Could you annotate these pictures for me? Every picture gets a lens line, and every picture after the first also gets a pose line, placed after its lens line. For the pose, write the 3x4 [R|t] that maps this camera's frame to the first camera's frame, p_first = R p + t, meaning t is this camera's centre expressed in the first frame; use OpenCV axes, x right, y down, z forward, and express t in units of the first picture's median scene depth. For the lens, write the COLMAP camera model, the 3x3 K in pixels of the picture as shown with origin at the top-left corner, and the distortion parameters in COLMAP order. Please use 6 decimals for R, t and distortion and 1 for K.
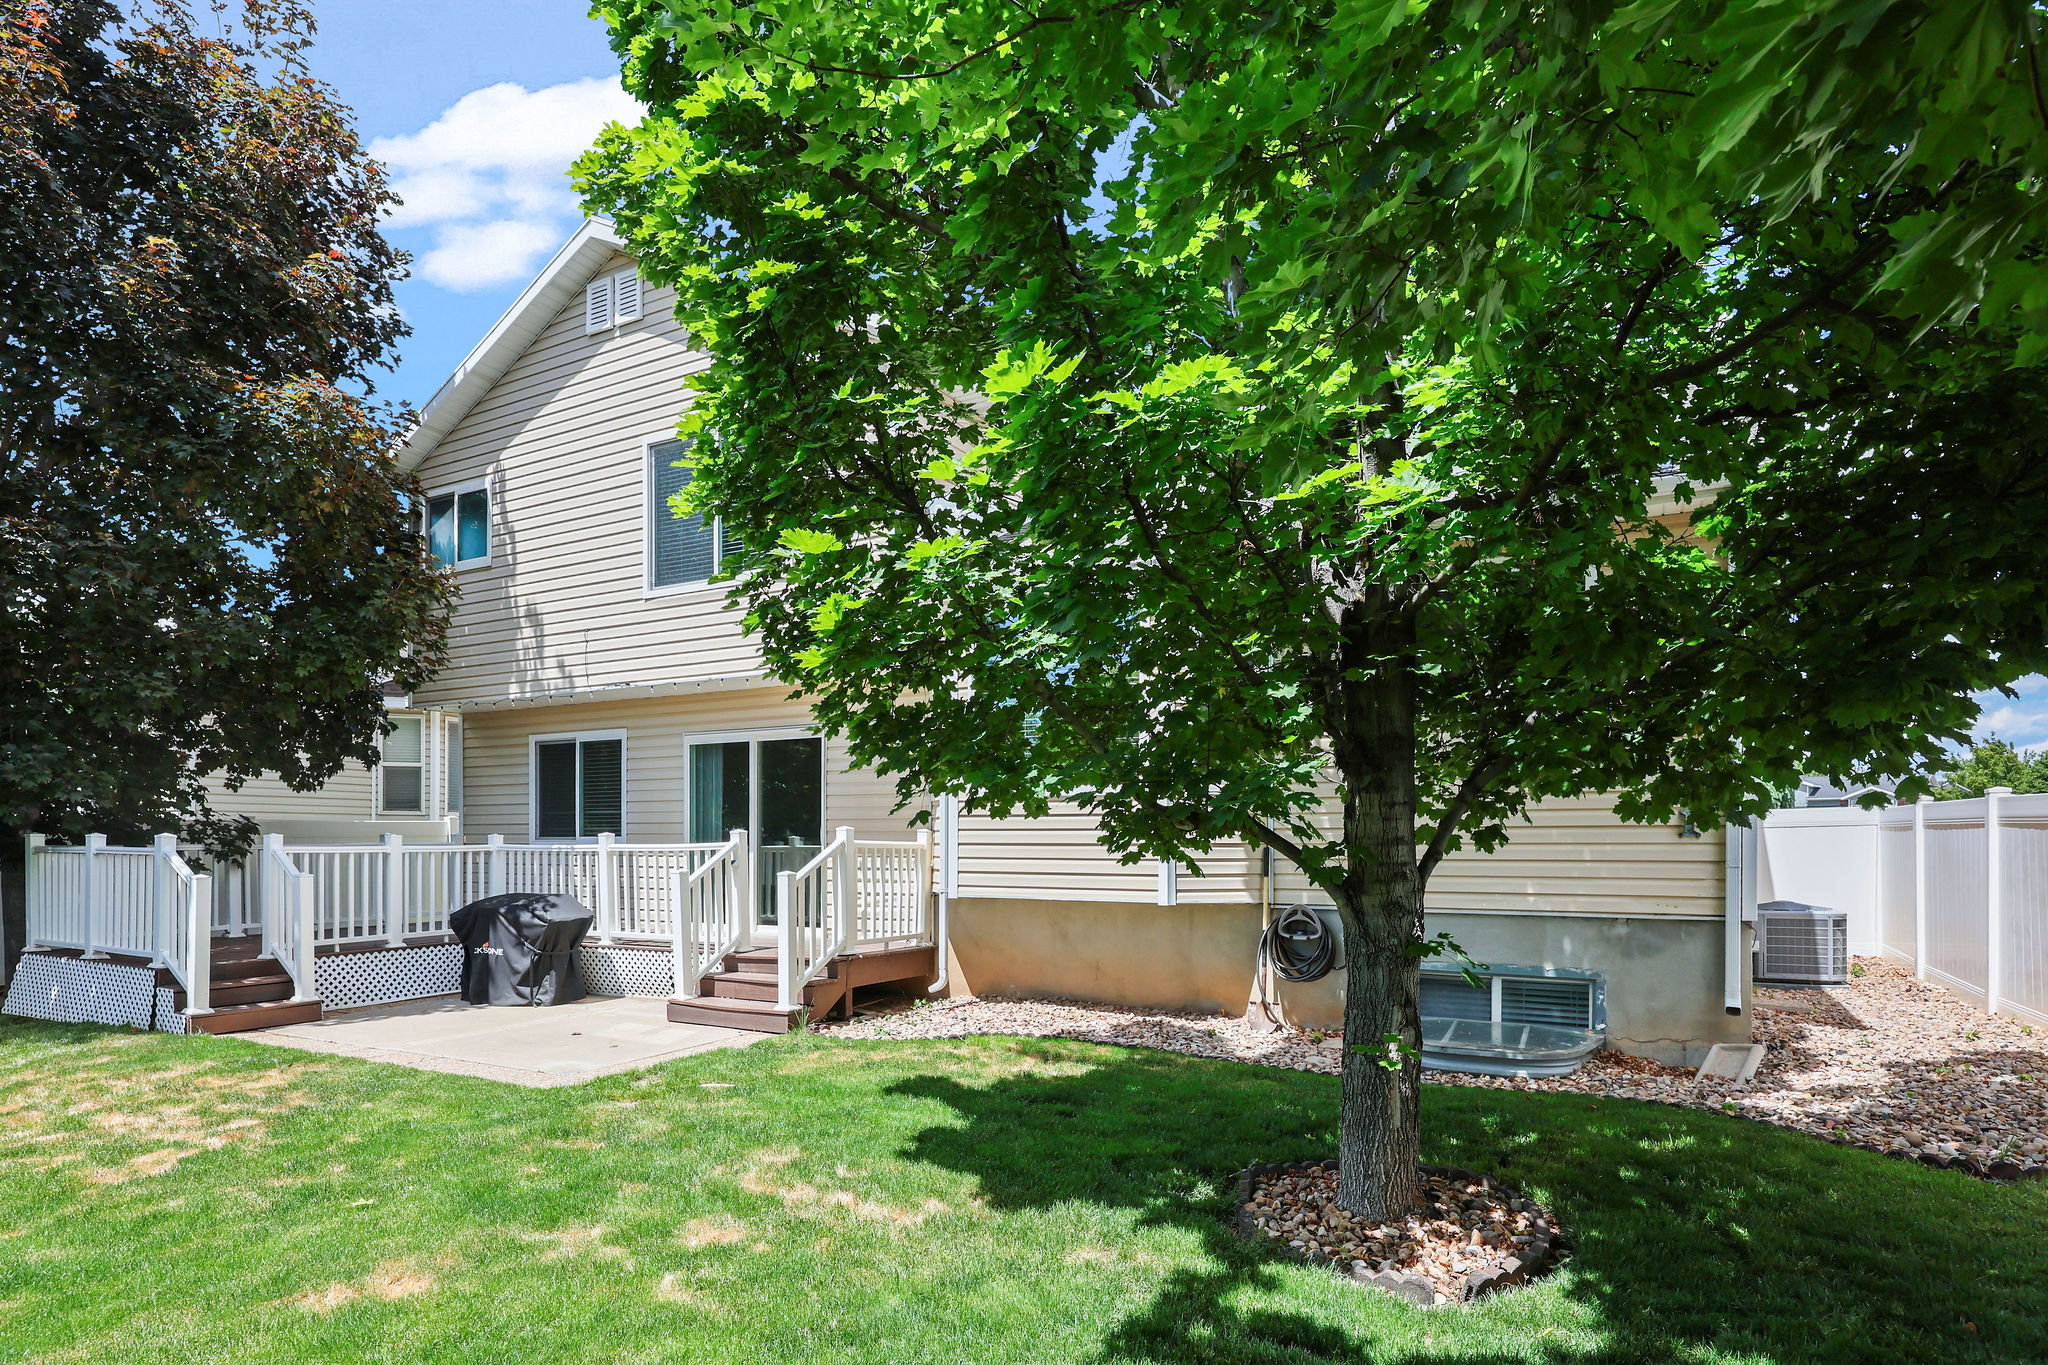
lens RADIAL K [[1060.8, 0, 1004.0], [0, 1060.8, 838.1], [0, 0, 1]] dist [-0.001199, 0.001523]
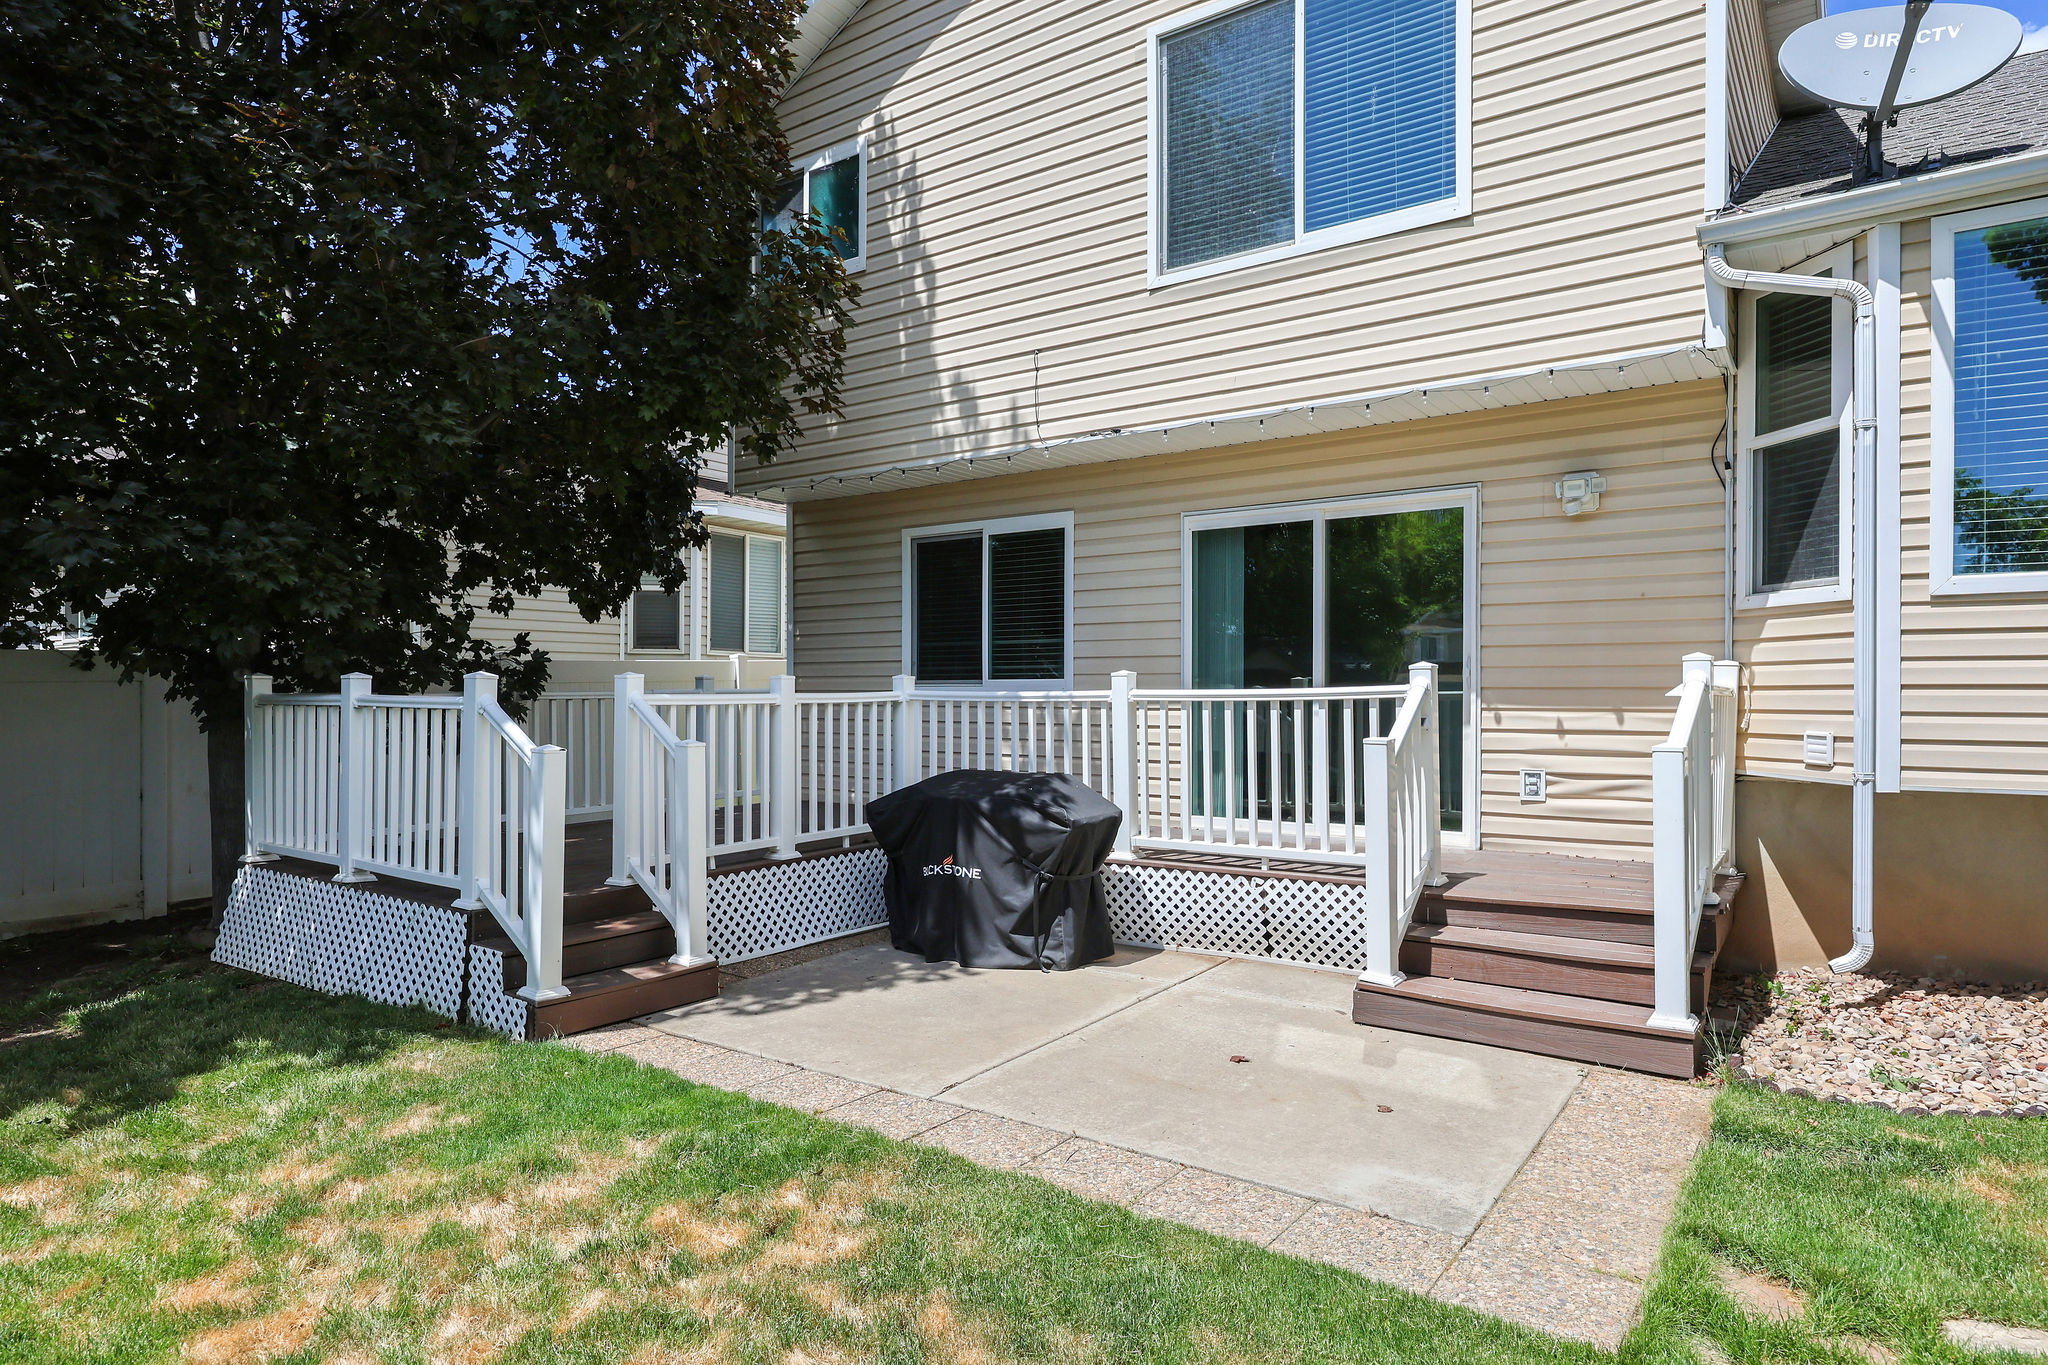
lens RADIAL K [[1173.8, 0, 1025.4], [0, 1173.8, 684.1], [0, 0, 1]] dist [0.000356, -0.000601]
pose [[0.991880, -0.002738, -0.127145, -0.358806], [0.002605, 0.999996, -0.001206, 0.003076], [0.127148, 0.000865, 0.991883, 0.352020]]
